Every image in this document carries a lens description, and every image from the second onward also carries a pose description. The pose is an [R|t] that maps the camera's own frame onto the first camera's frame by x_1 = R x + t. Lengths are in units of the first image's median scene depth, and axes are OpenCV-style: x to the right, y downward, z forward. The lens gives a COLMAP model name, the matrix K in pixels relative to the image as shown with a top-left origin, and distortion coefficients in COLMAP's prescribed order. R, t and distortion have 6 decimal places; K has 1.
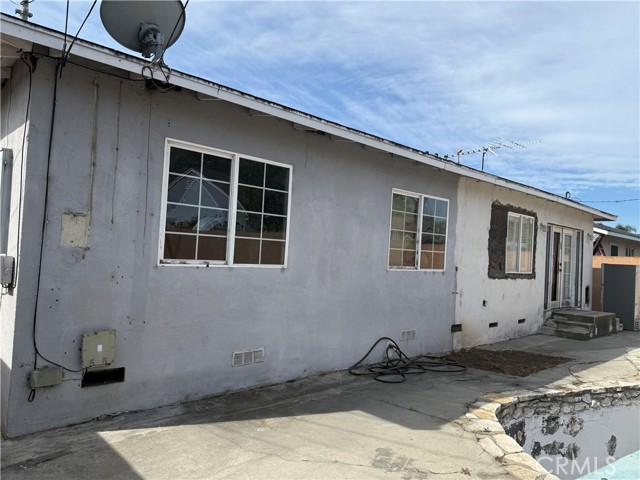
lens RADIAL K [[454.6, 0, 320.3], [0, 454.6, 243.5], [0, 0, 1]] dist [0.022948, -0.023171]
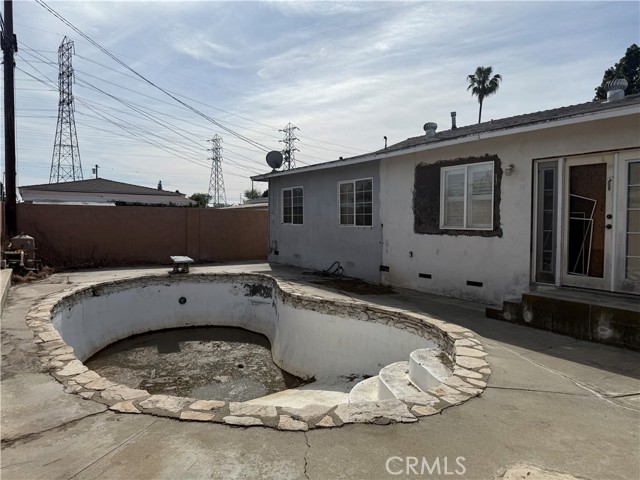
lens RADIAL K [[454.6, 0, 319.9], [0, 454.6, 240.9], [0, 0, 1]] dist [0.022948, -0.023171]
pose [[-0.189049, 0.000088, -0.981968, 1.678436], [0.018416, 0.999824, -0.003456, 0.103523], [0.981795, -0.018737, -0.189018, 1.069139]]
